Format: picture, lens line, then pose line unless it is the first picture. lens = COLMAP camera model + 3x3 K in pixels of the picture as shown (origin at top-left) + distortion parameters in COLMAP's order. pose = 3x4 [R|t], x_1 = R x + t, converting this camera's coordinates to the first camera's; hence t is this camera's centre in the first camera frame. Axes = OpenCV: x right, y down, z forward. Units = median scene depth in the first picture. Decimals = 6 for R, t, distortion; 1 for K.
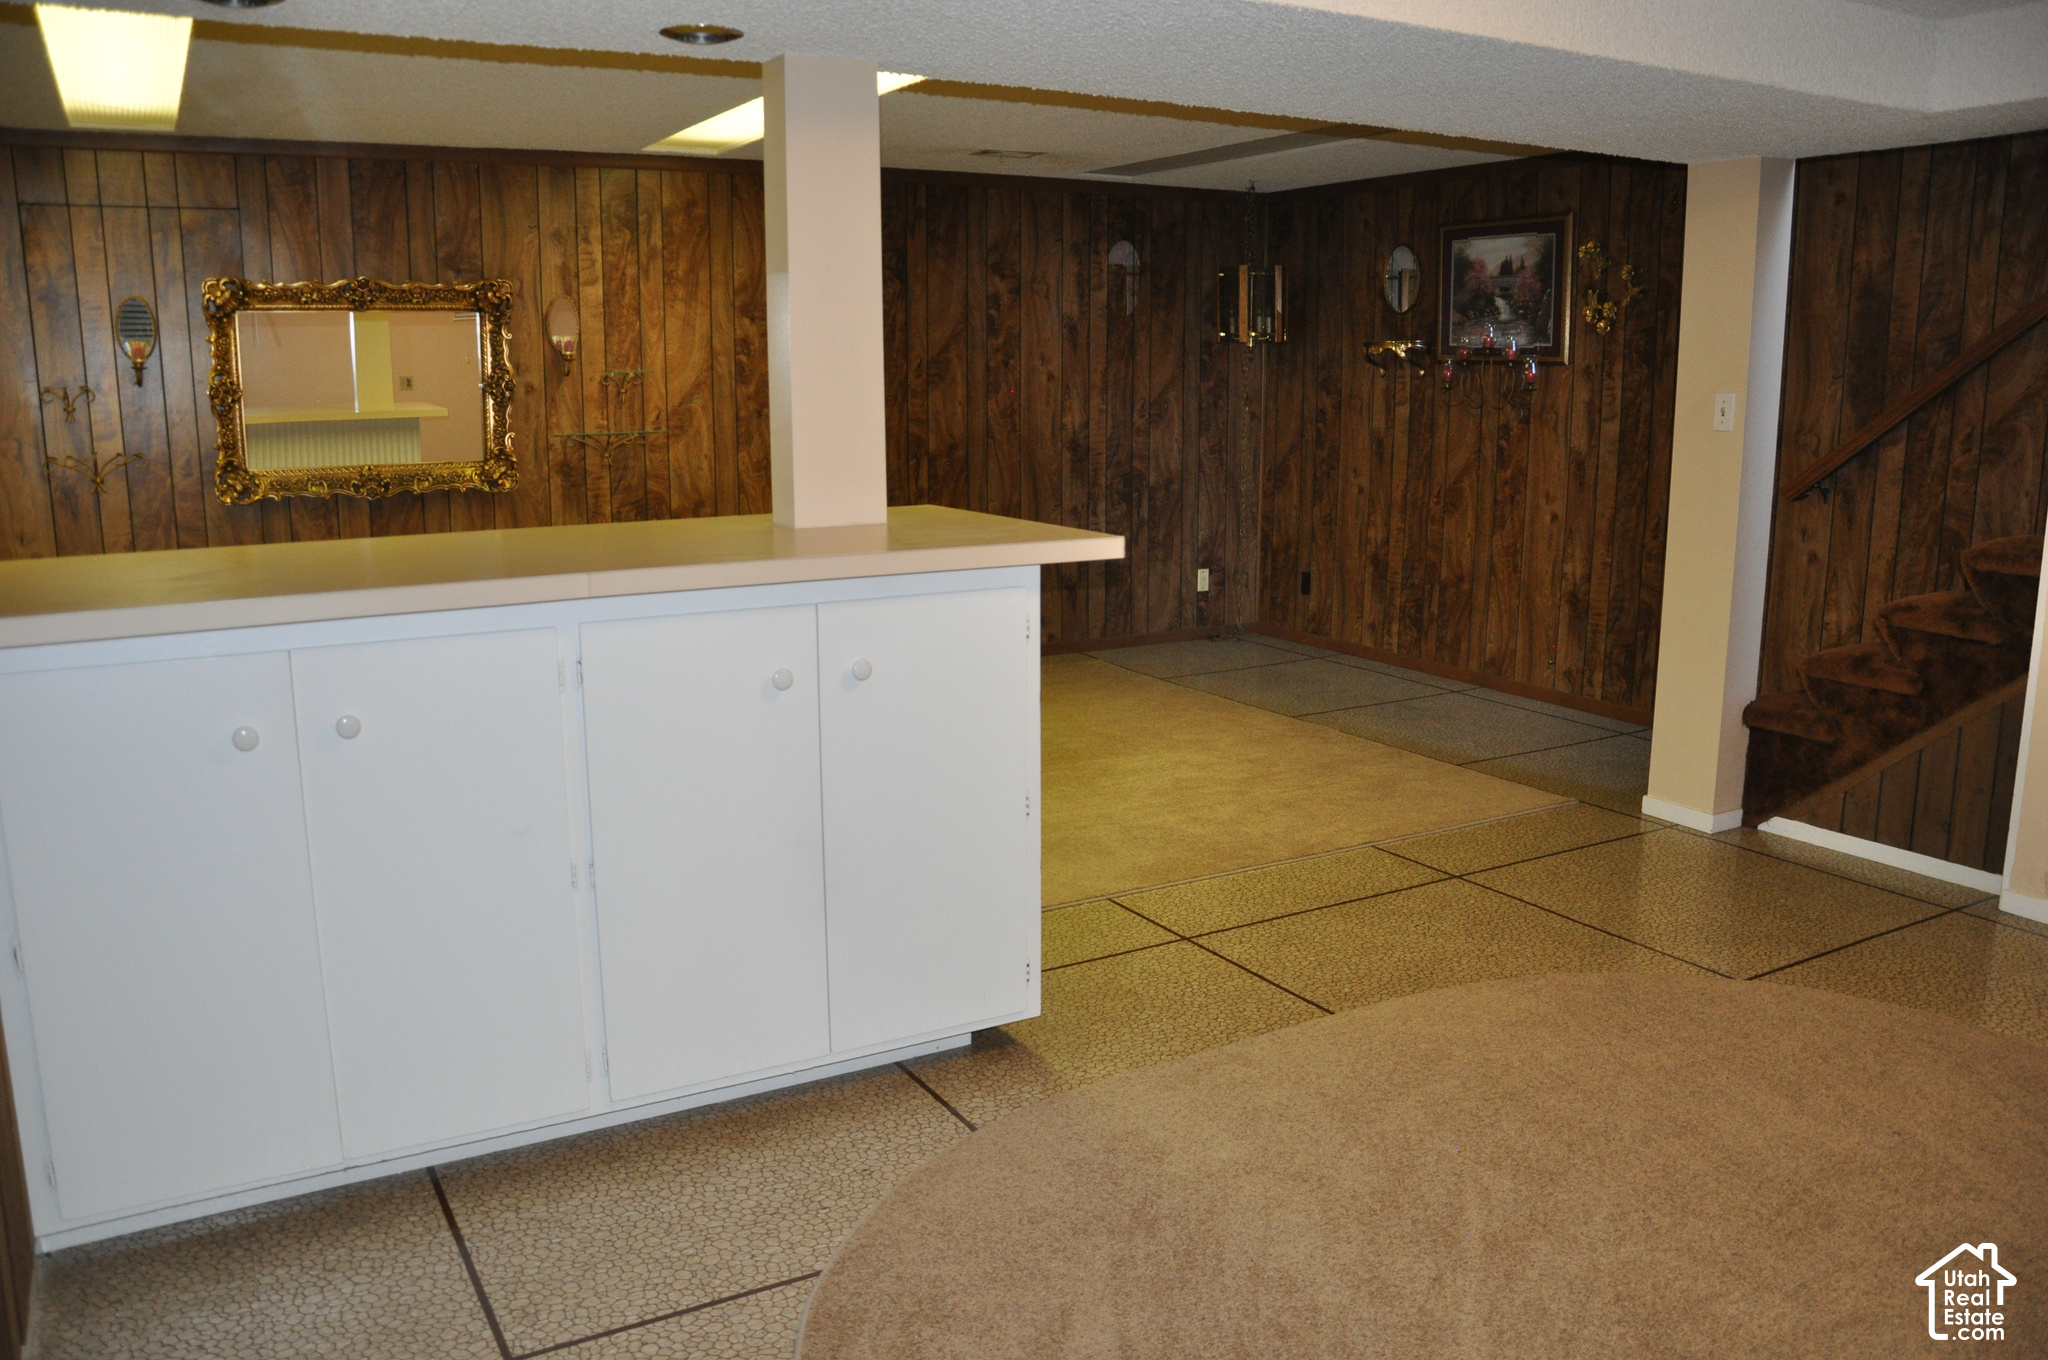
lens RADIAL K [[1585.0, 0, 1022.4], [0, 1585.0, 679.0], [0, 0, 1]] dist [-0.163175, 0.123539]
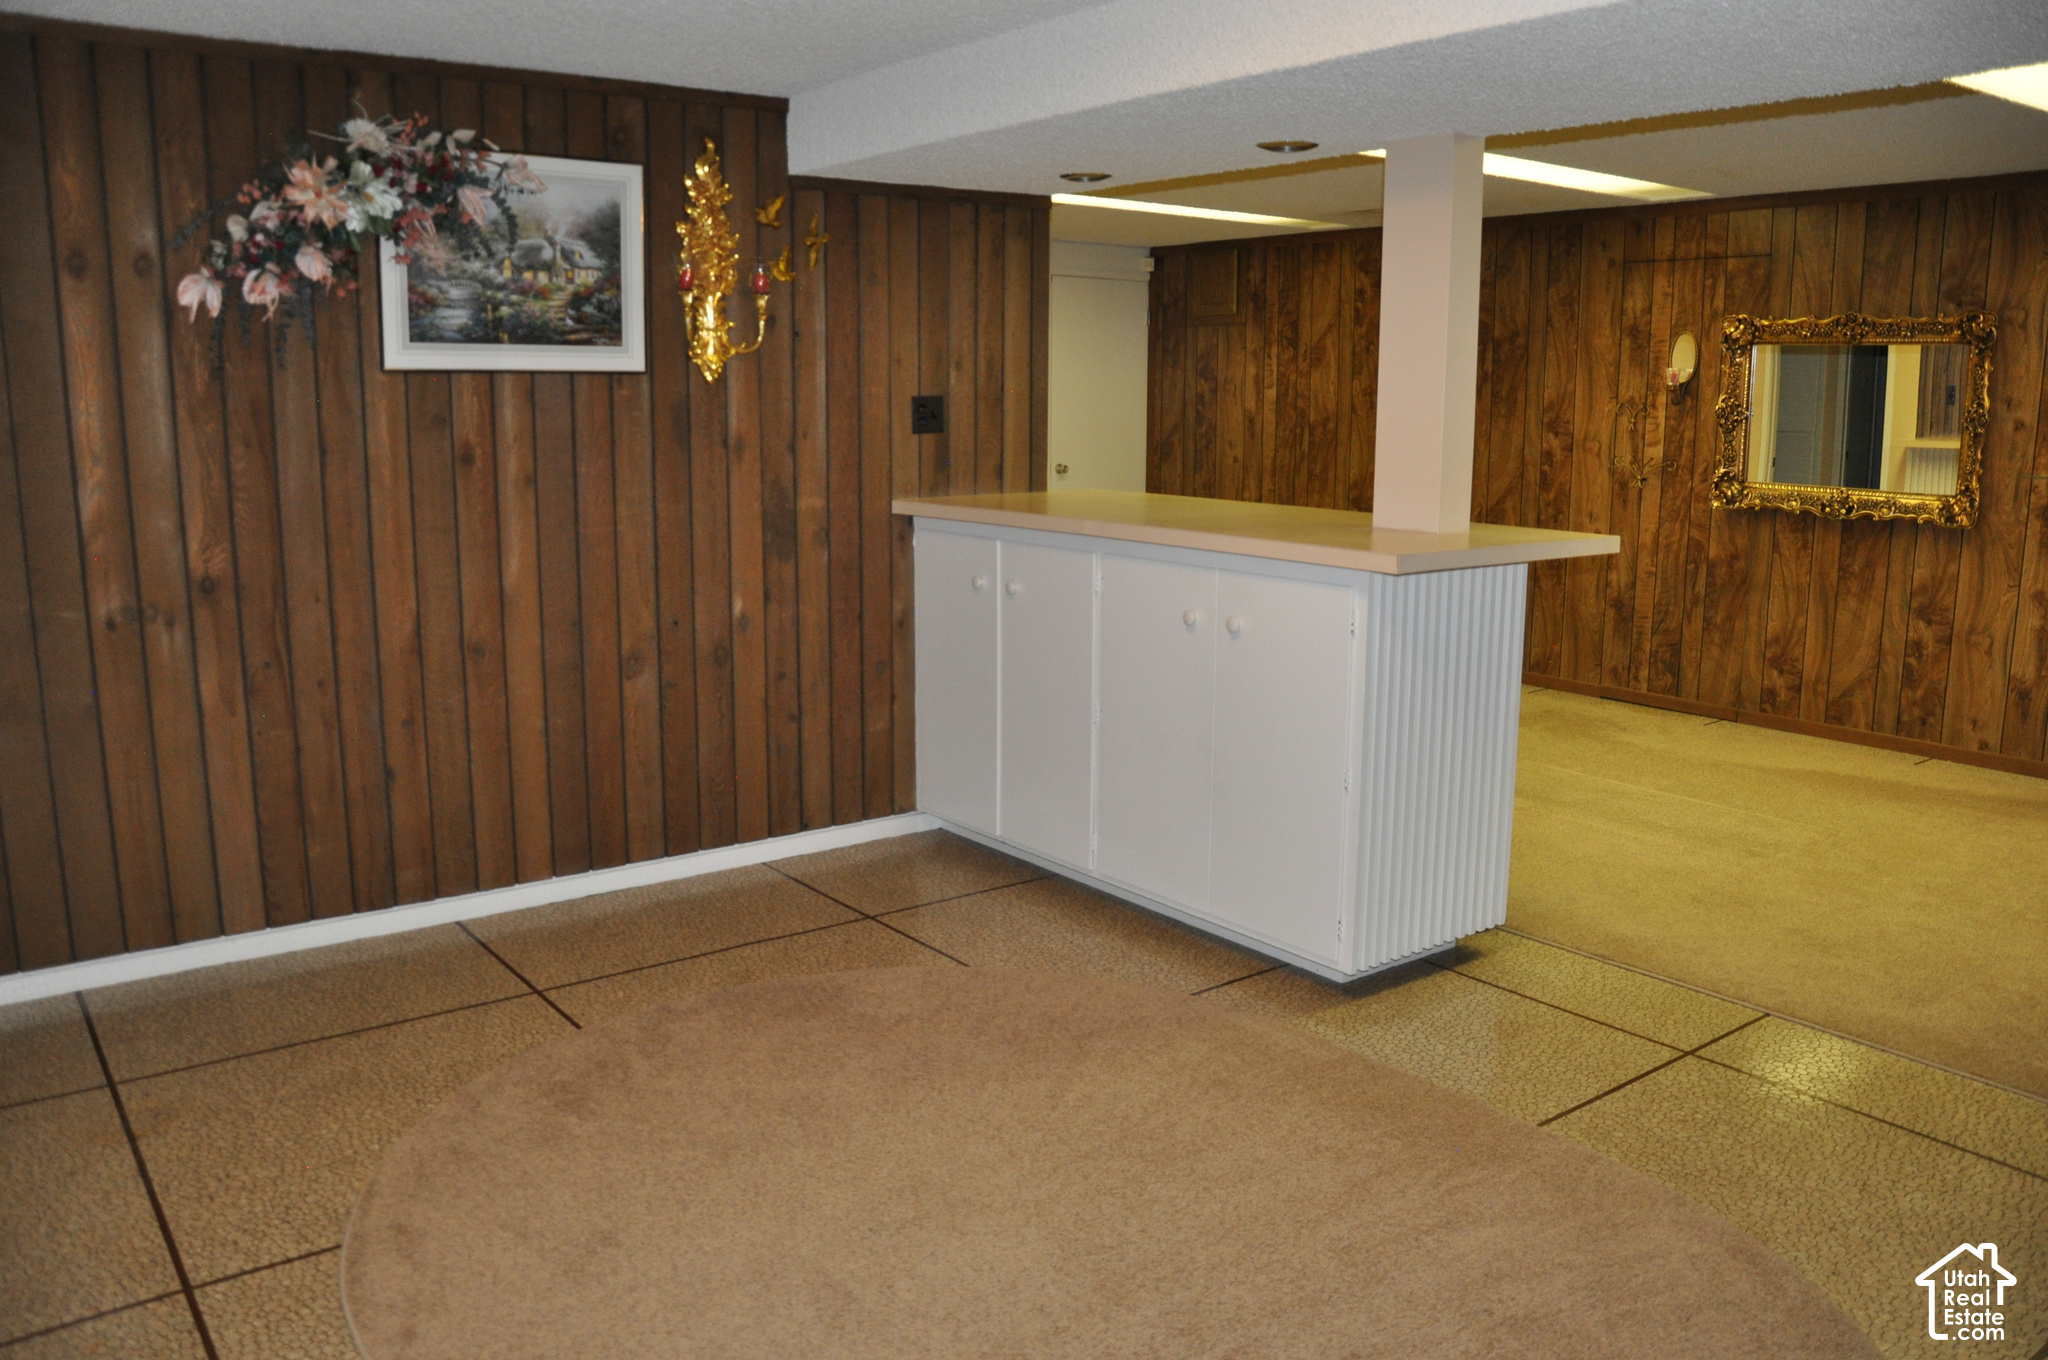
lens RADIAL K [[1585.0, 0, 1022.4], [0, 1585.0, 679.0], [0, 0, 1]] dist [-0.163175, 0.123539]
pose [[0.122510, 0.183568, -0.975343, 0.651432], [-0.198177, 0.967479, 0.157196, -0.074875], [0.972480, 0.174032, 0.154905, 0.357849]]
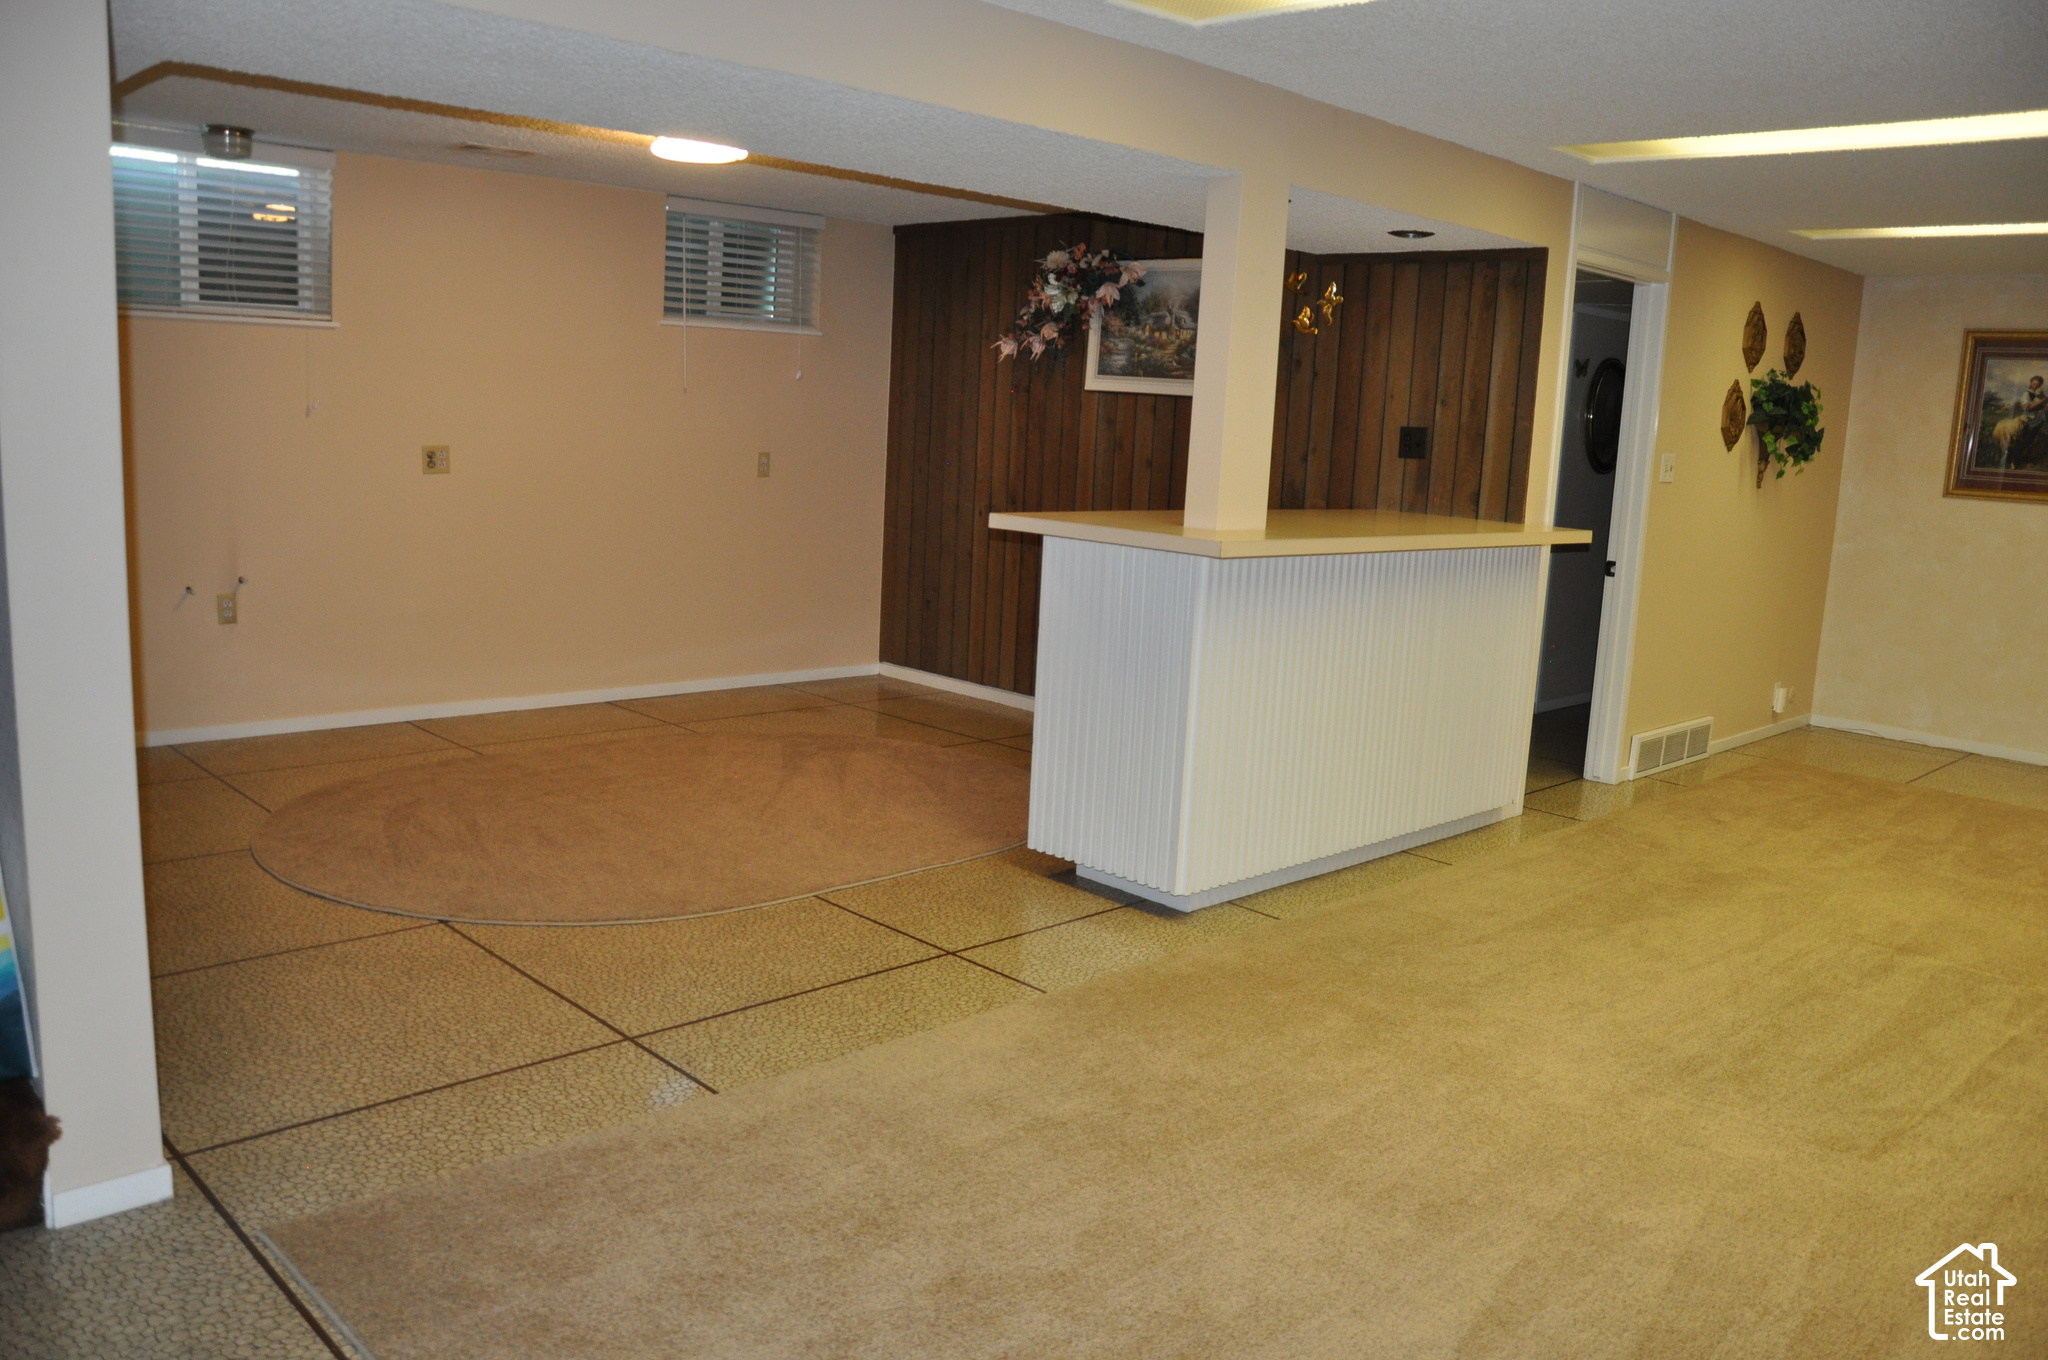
lens RADIAL K [[1585.0, 0, 1022.4], [0, 1585.0, 679.0], [0, 0, 1]] dist [-0.163175, 0.123539]
pose [[-0.967176, -0.001756, -0.254102, 0.243130], [-0.094246, 0.931133, 0.352291, -0.278278], [0.235984, 0.364675, -0.900735, 1.422429]]
